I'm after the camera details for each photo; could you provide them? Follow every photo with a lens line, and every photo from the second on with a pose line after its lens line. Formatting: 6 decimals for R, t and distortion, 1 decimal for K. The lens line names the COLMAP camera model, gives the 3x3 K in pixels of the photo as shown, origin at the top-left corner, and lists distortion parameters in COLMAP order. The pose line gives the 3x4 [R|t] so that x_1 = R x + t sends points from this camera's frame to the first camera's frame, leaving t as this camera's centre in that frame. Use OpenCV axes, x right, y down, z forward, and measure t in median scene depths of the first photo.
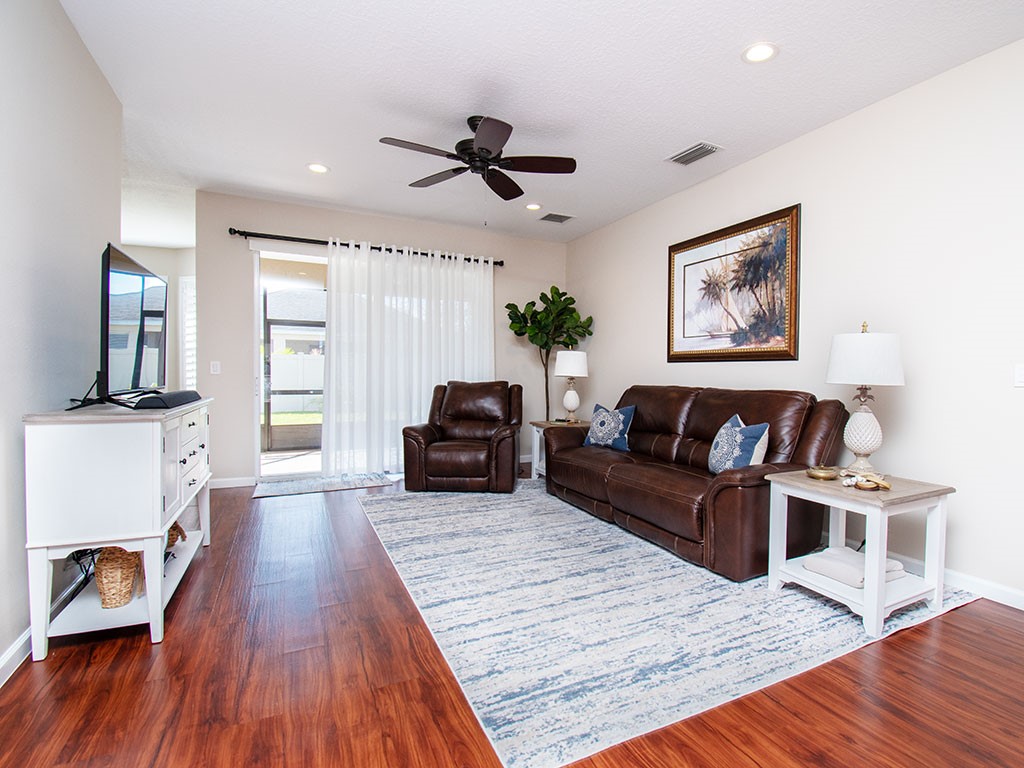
lens RADIAL K [[505.6, 0, 552.4], [0, 505.6, 380.2], [0, 0, 1]] dist [0.005113, -0.017931]
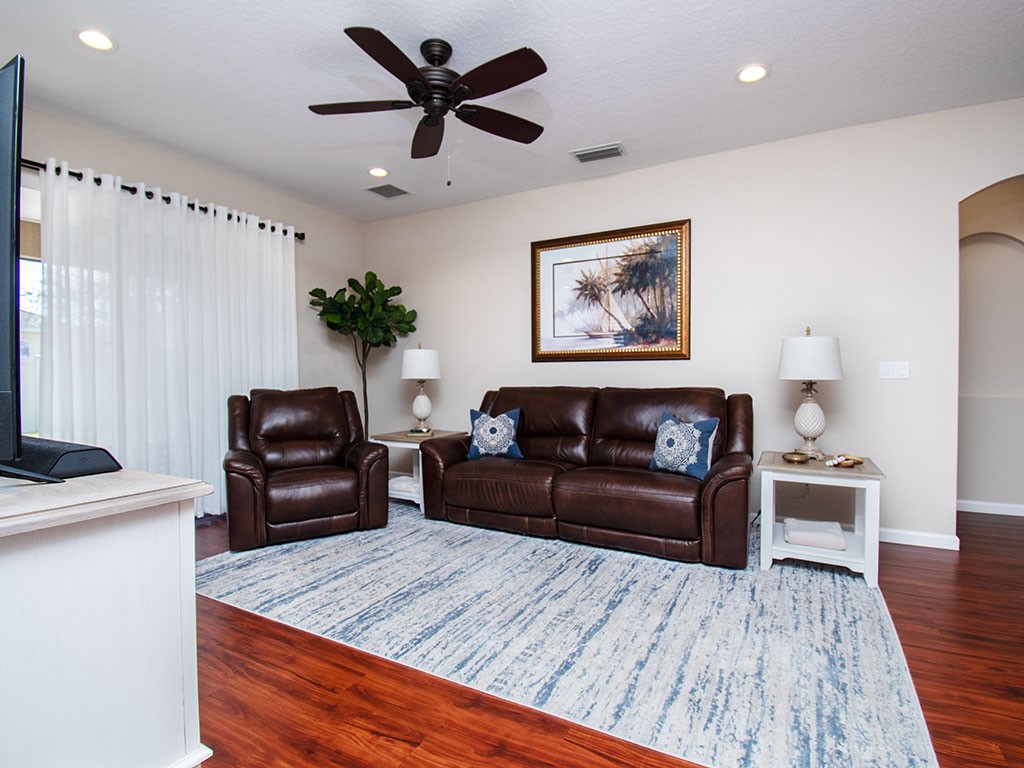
lens RADIAL K [[510.5, 0, 514.0], [0, 510.5, 380.0], [0, 0, 1]] dist [0.017181, -0.024168]
pose [[0.831783, -0.026118, 0.554486, -0.415605], [0.024703, 0.999645, 0.010030, -0.013965], [-0.554551, 0.005355, 0.832132, 0.247413]]
